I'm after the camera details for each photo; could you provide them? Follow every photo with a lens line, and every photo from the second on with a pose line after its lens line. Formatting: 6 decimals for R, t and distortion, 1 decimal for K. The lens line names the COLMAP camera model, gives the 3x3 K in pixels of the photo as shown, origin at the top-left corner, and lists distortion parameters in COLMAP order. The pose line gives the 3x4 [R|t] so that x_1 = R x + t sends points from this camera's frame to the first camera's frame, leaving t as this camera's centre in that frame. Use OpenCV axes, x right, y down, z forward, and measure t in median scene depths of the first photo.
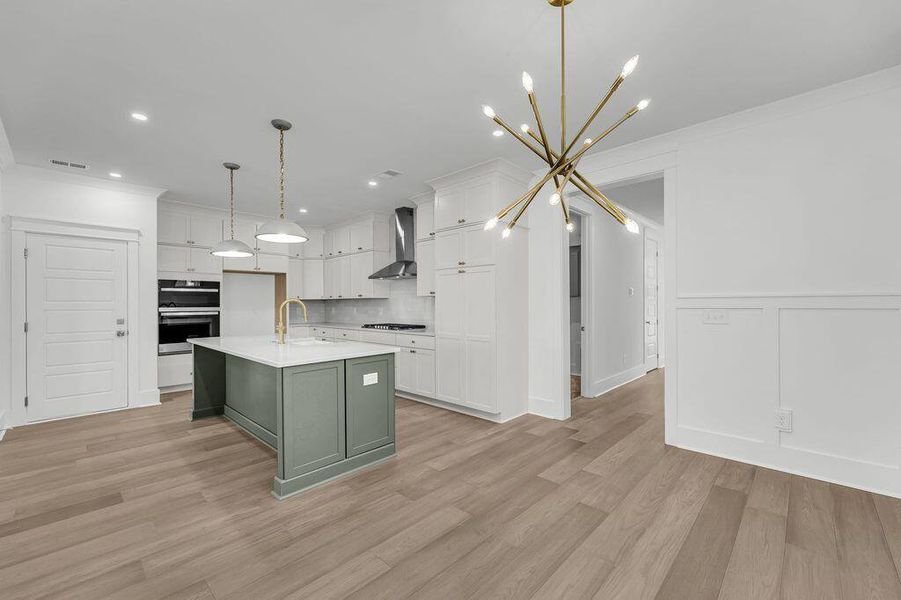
lens RADIAL K [[375.6, 0, 449.5], [0, 375.6, 305.4], [0, 0, 1]] dist [0.002963, -0.000831]
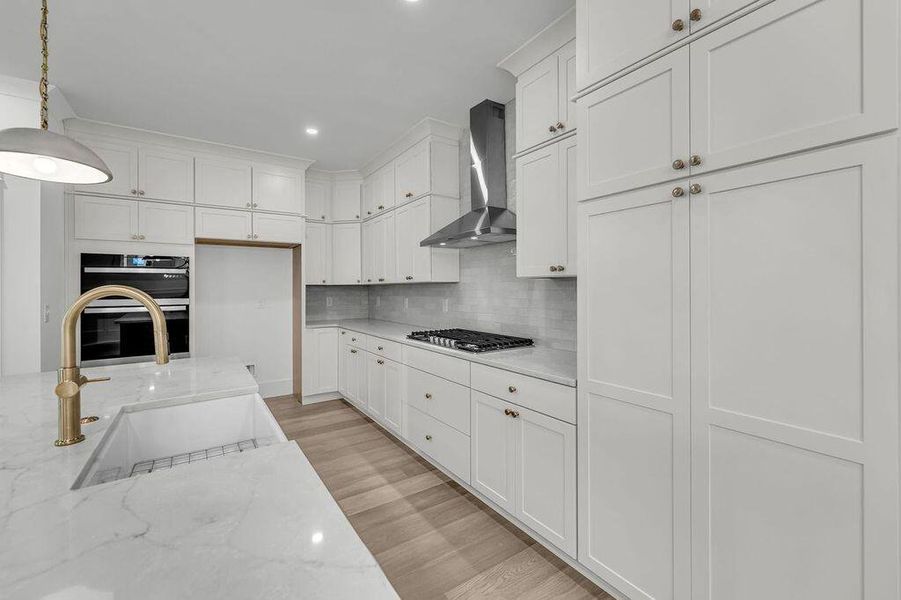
lens RADIAL K [[375.6, 0, 446.9], [0, 375.6, 289.3], [0, 0, 1]] dist [0.002963, -0.000831]
pose [[0.977354, -0.001482, -0.211605, -0.065915], [0.001033, 0.999997, -0.002233, -0.008173], [0.211607, 0.001964, 0.977353, 0.487480]]
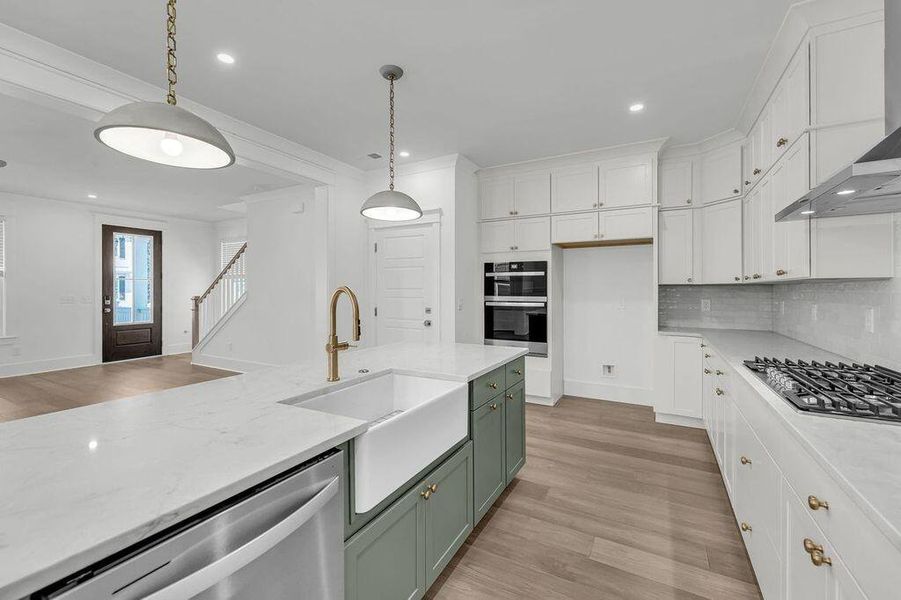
lens RADIAL K [[375.6, 0, 445.5], [0, 375.6, 290.8], [0, 0, 1]] dist [0.002963, -0.000831]
pose [[0.254120, 0.007537, -0.967143, 0.032254], [-0.006491, 0.999960, 0.006087, -0.009324], [0.967151, 0.004731, 0.254159, 0.635125]]
